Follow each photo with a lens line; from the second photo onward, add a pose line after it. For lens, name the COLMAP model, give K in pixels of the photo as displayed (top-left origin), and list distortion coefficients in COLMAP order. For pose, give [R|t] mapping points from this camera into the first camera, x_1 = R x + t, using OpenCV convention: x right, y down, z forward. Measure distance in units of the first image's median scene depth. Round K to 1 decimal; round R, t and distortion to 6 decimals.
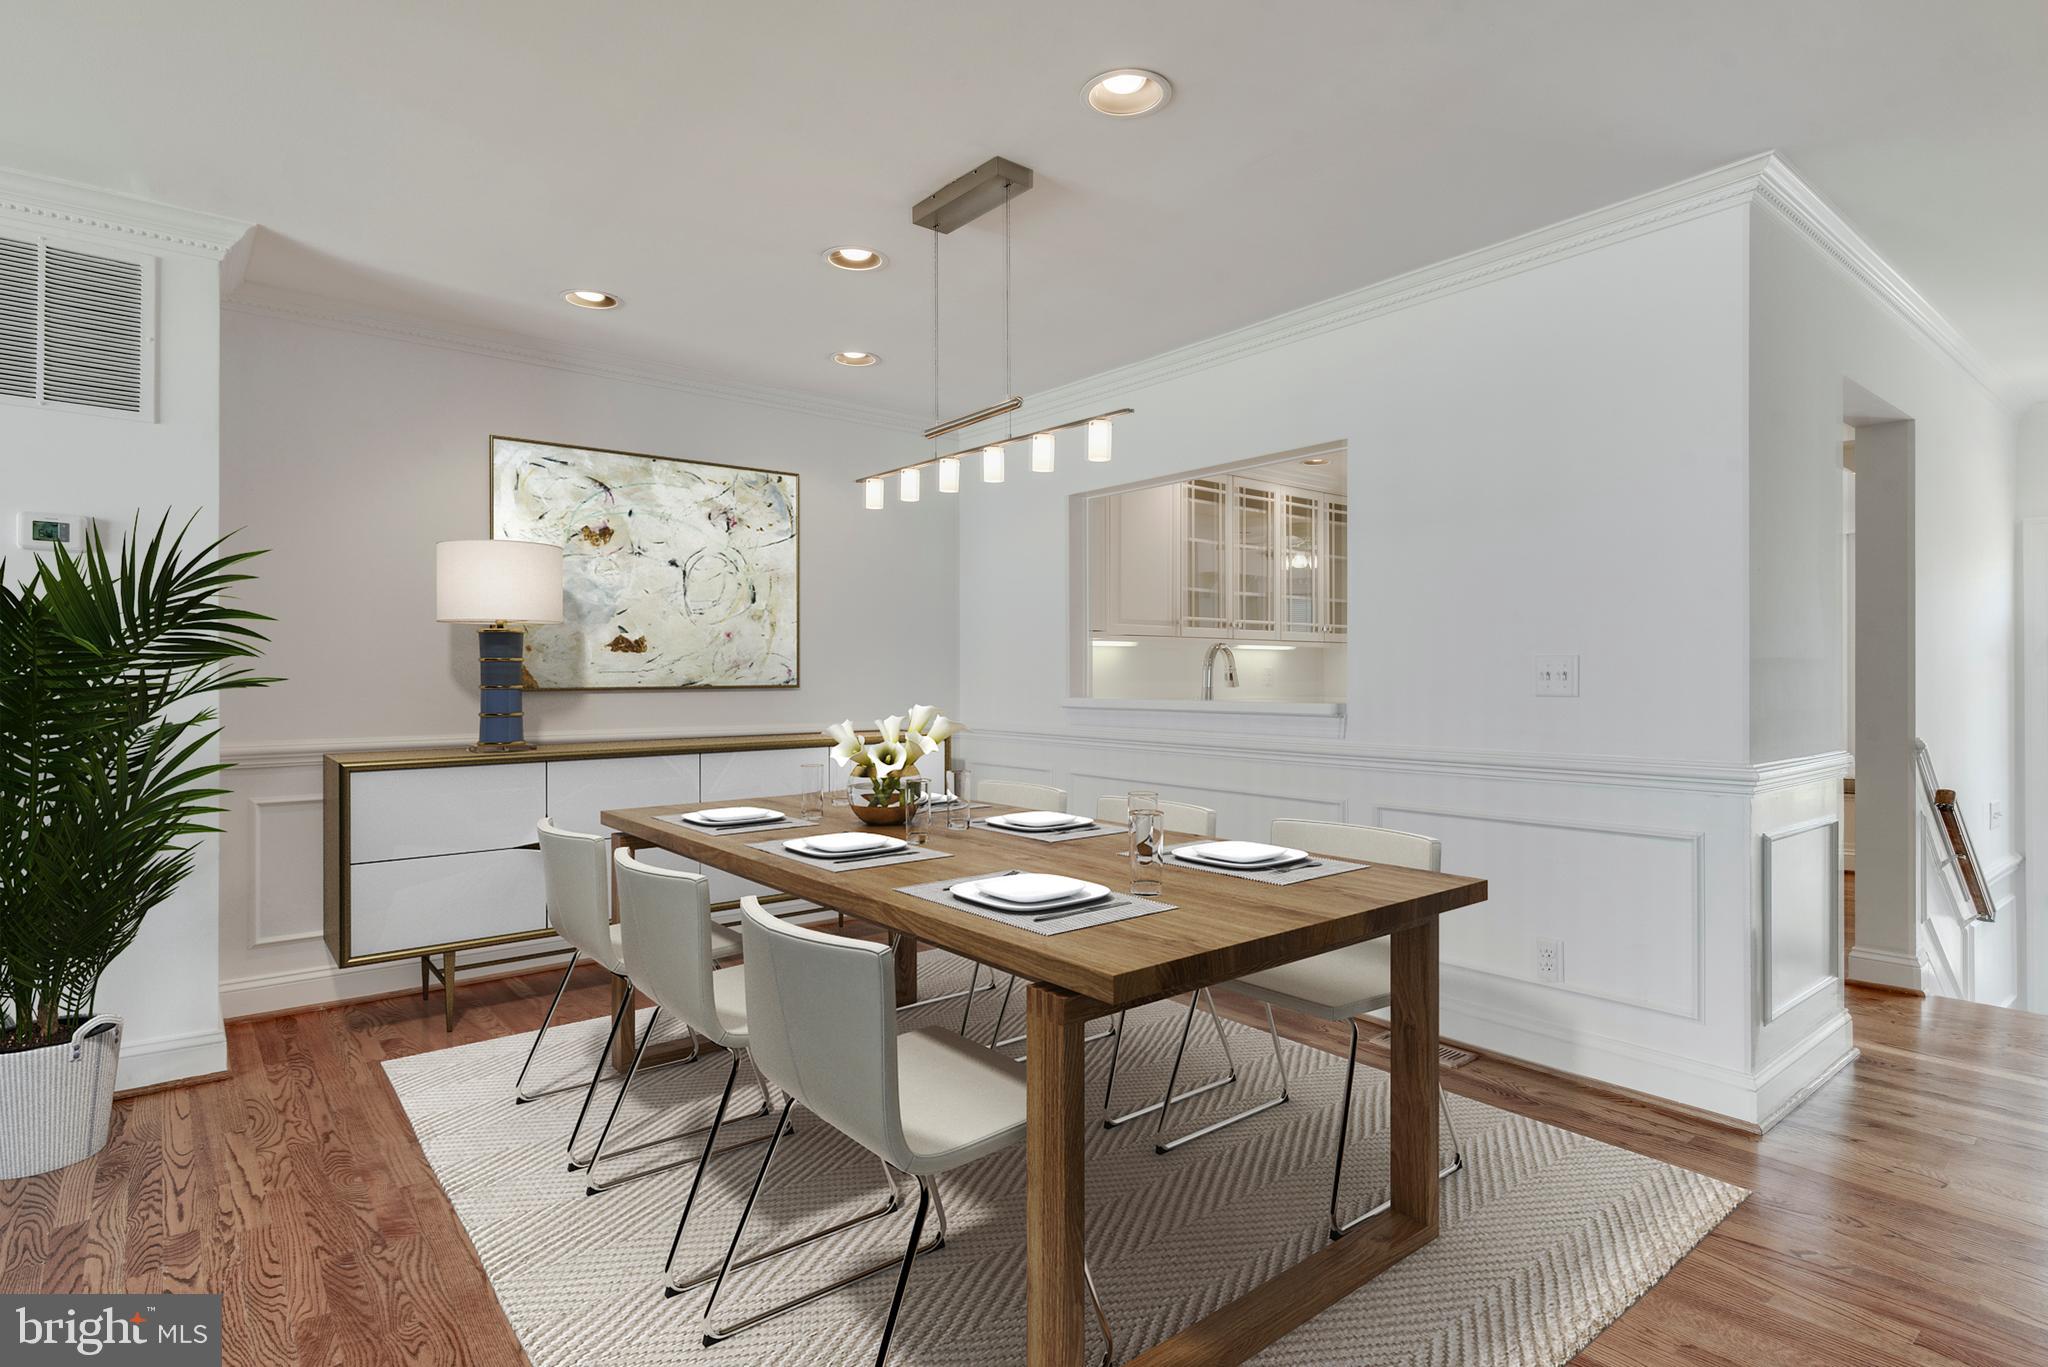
lens RADIAL K [[1017.2, 0, 1018.4], [0, 1017.2, 672.2], [0, 0, 1]] dist [0.002616, -0.000191]
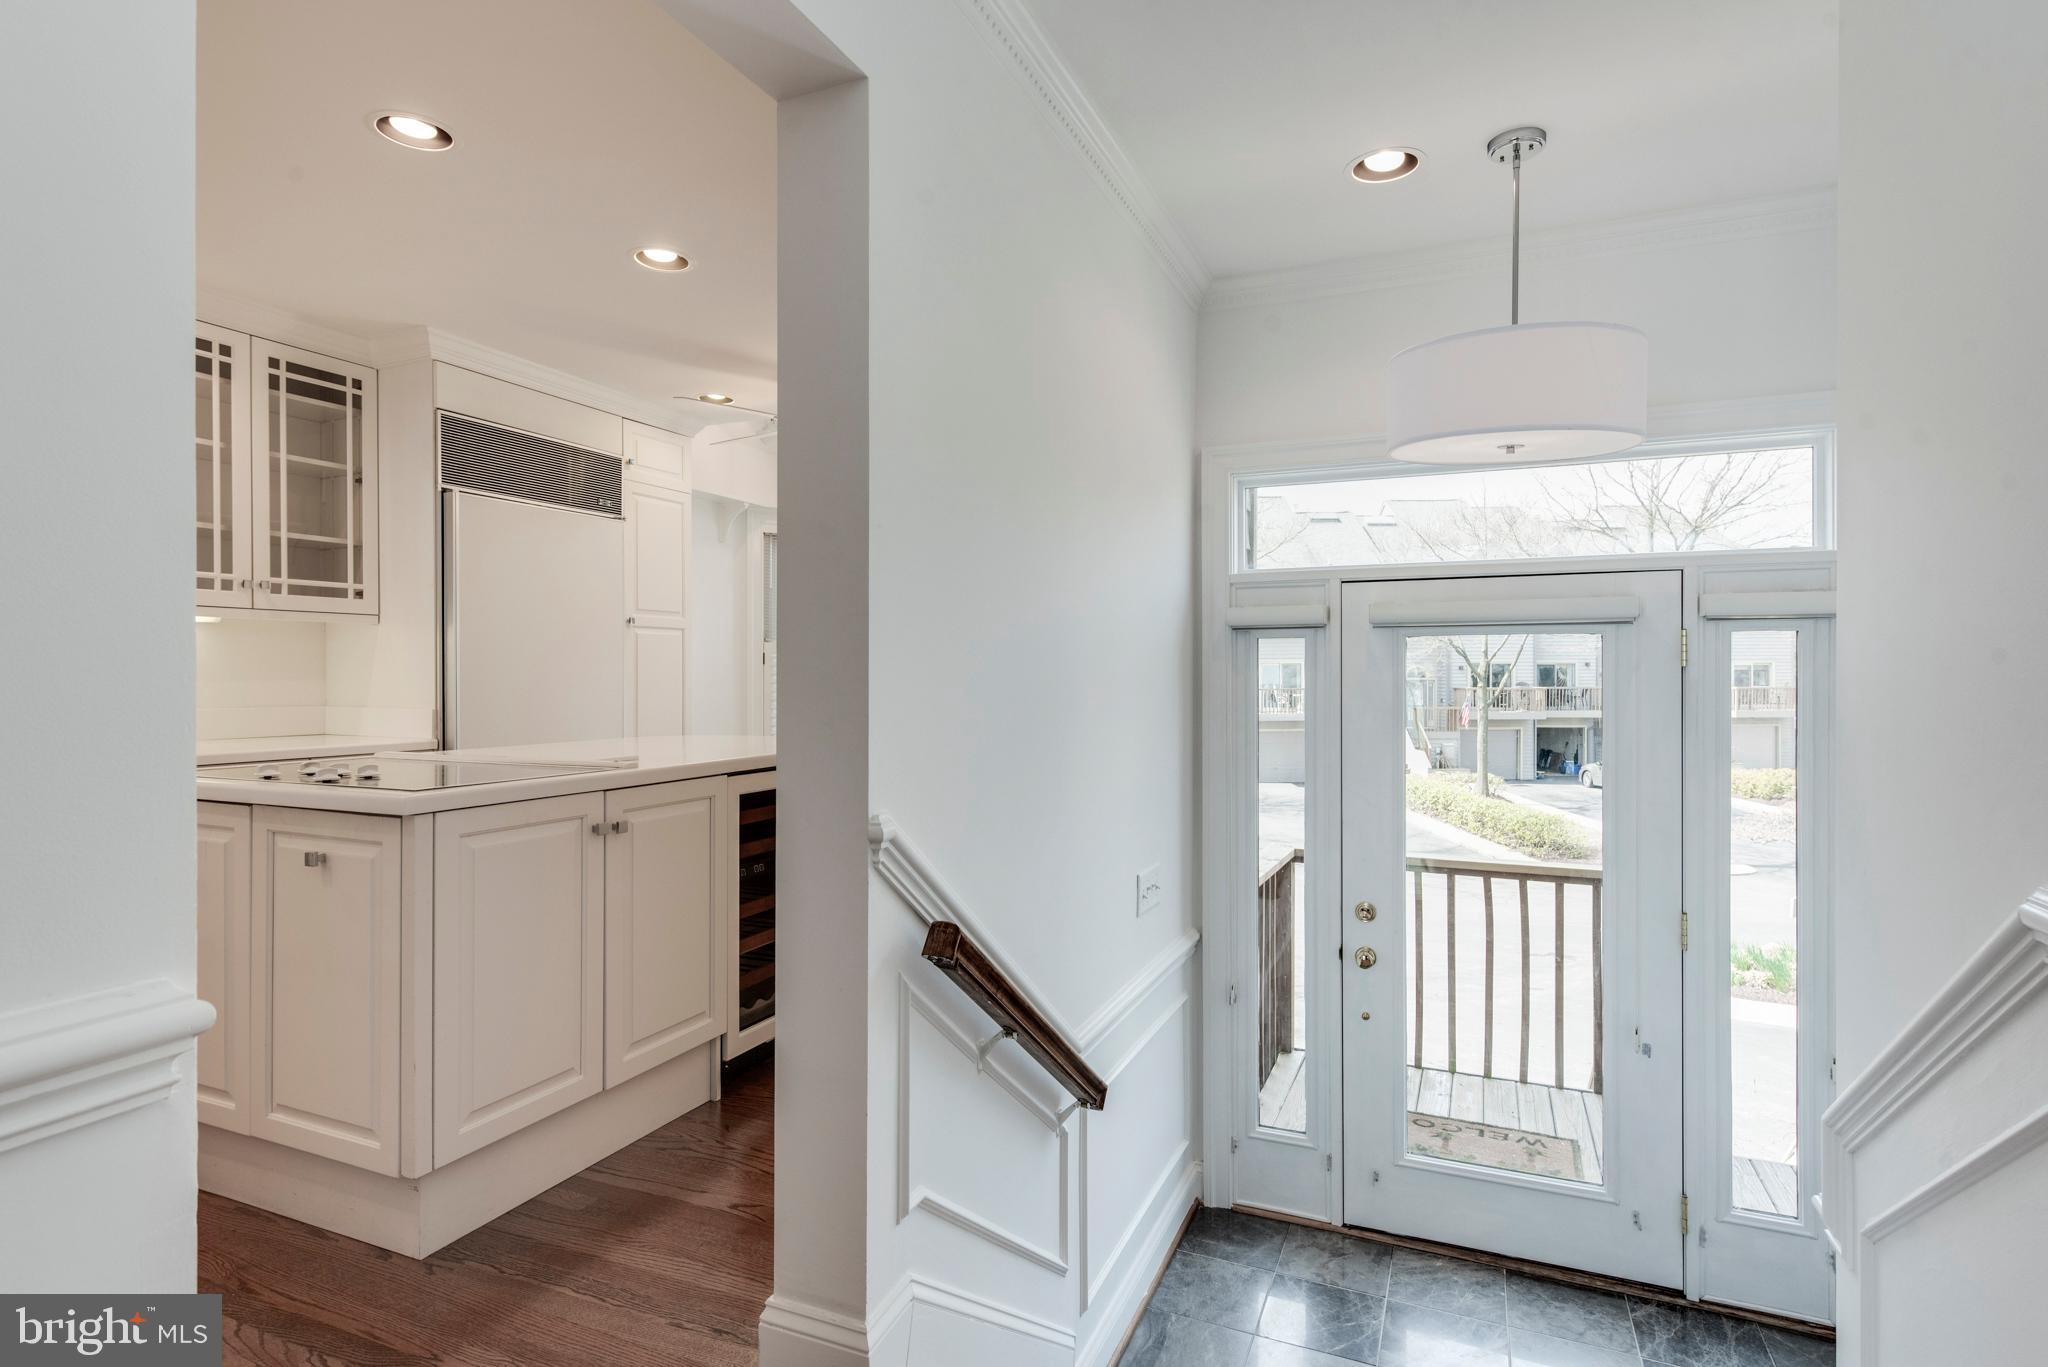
lens RADIAL K [[1017.2, 0, 1018.4], [0, 1017.2, 672.2], [0, 0, 1]] dist [0.002616, -0.000191]
pose [[0.887584, -0.001192, 0.460645, 0.080876], [-0.000626, 0.999993, 0.003793, 0.000215], [-0.460646, -0.003654, 0.887576, 0.064488]]
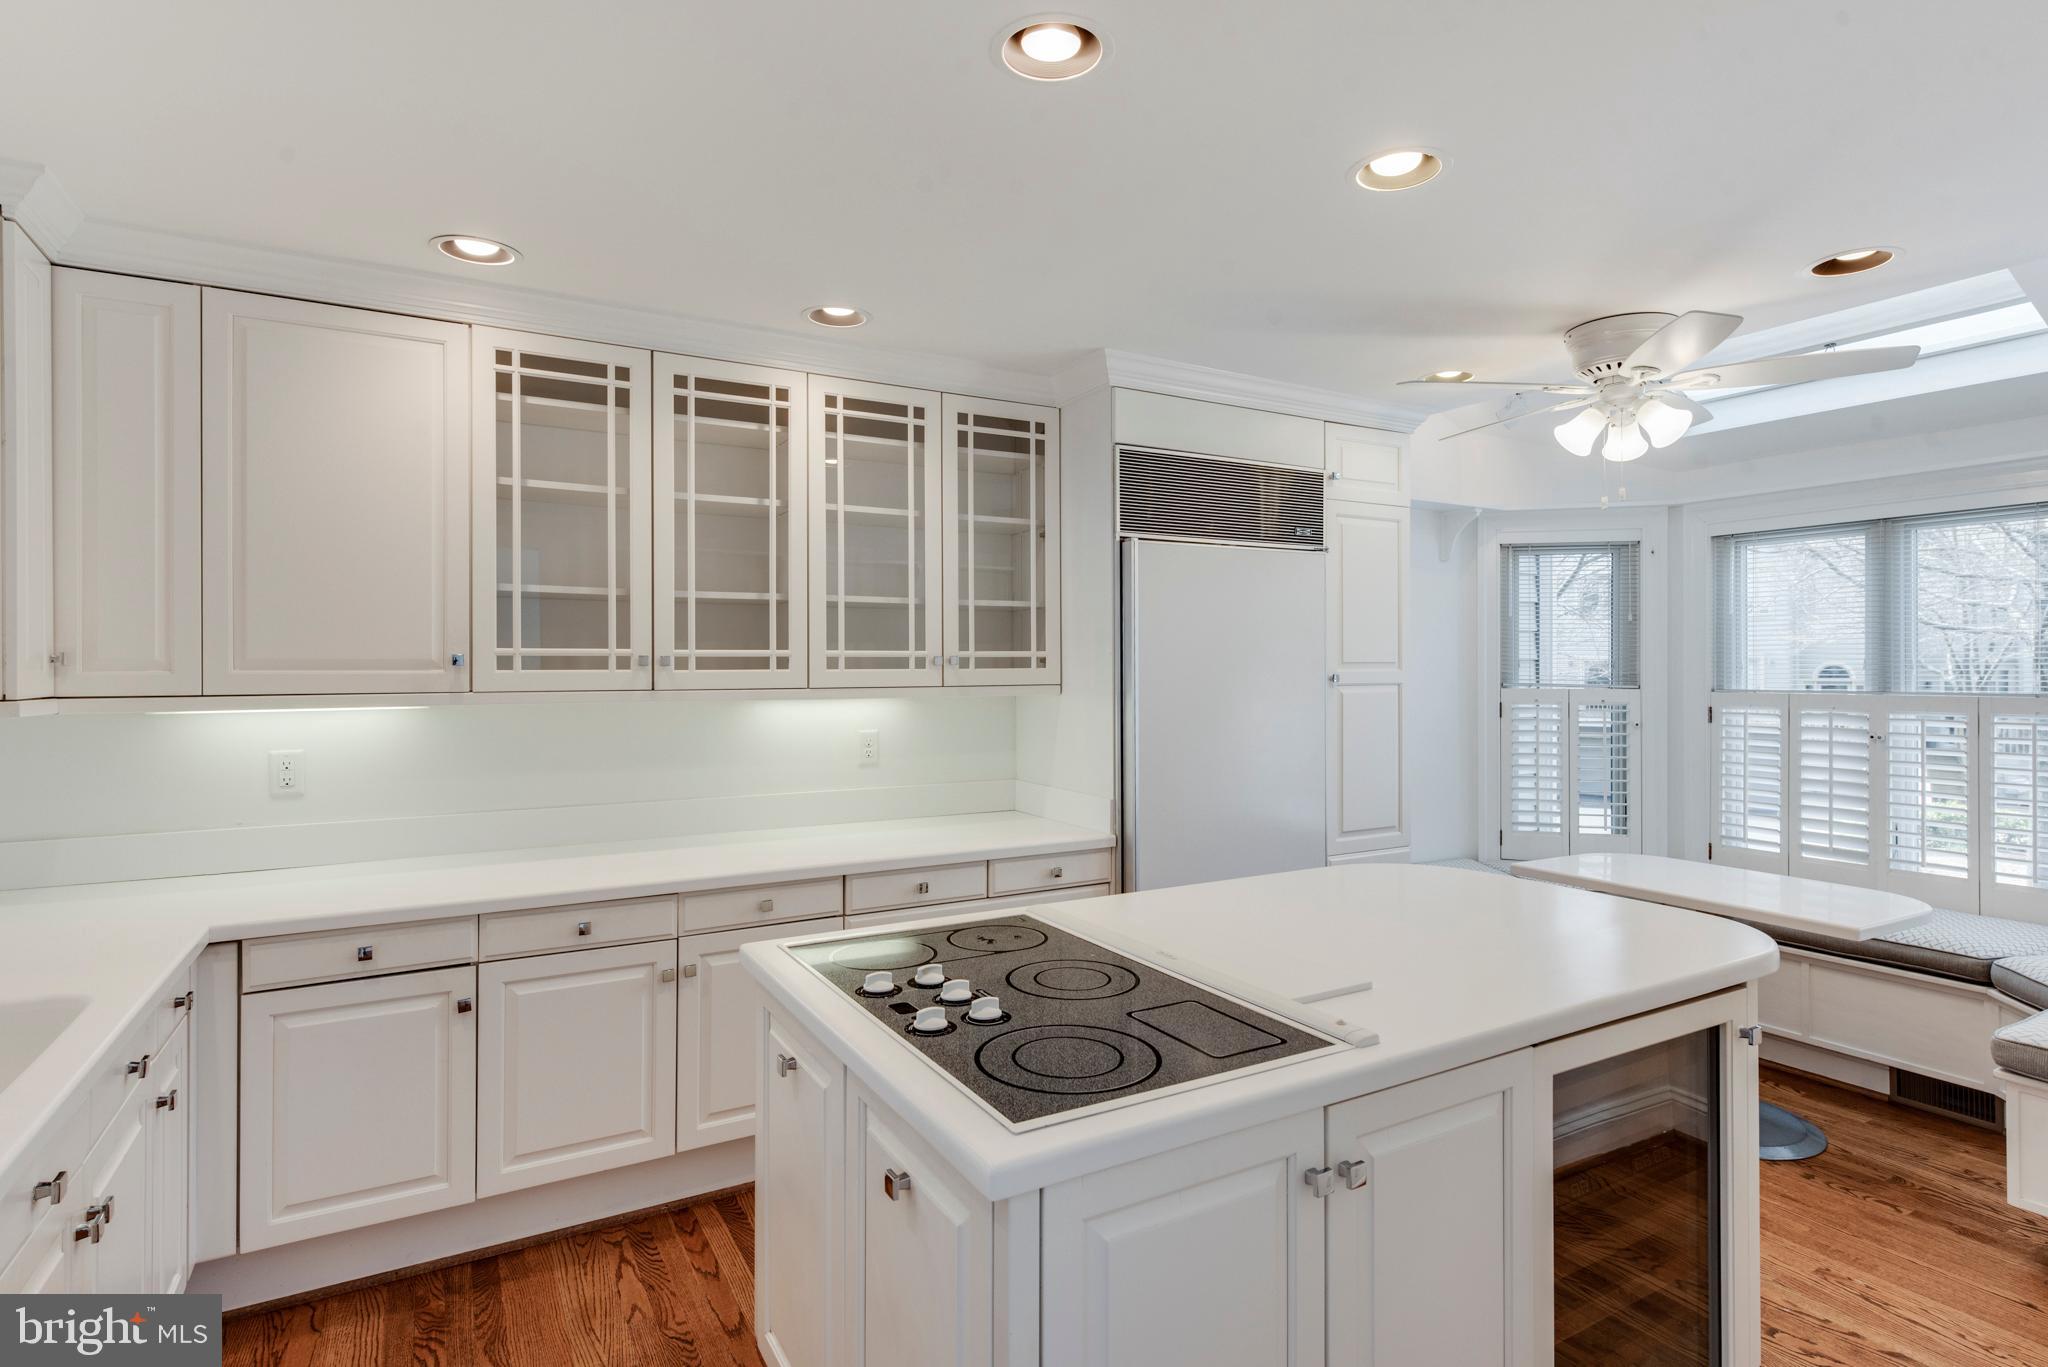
lens RADIAL K [[1017.2, 0, 1018.4], [0, 1017.2, 672.2], [0, 0, 1]] dist [0.002616, -0.000191]
pose [[0.987515, -0.007868, -0.157329, 0.081591], [0.007901, 0.999969, -0.000416, -0.007279], [0.157328, -0.000833, 0.987546, 0.099893]]
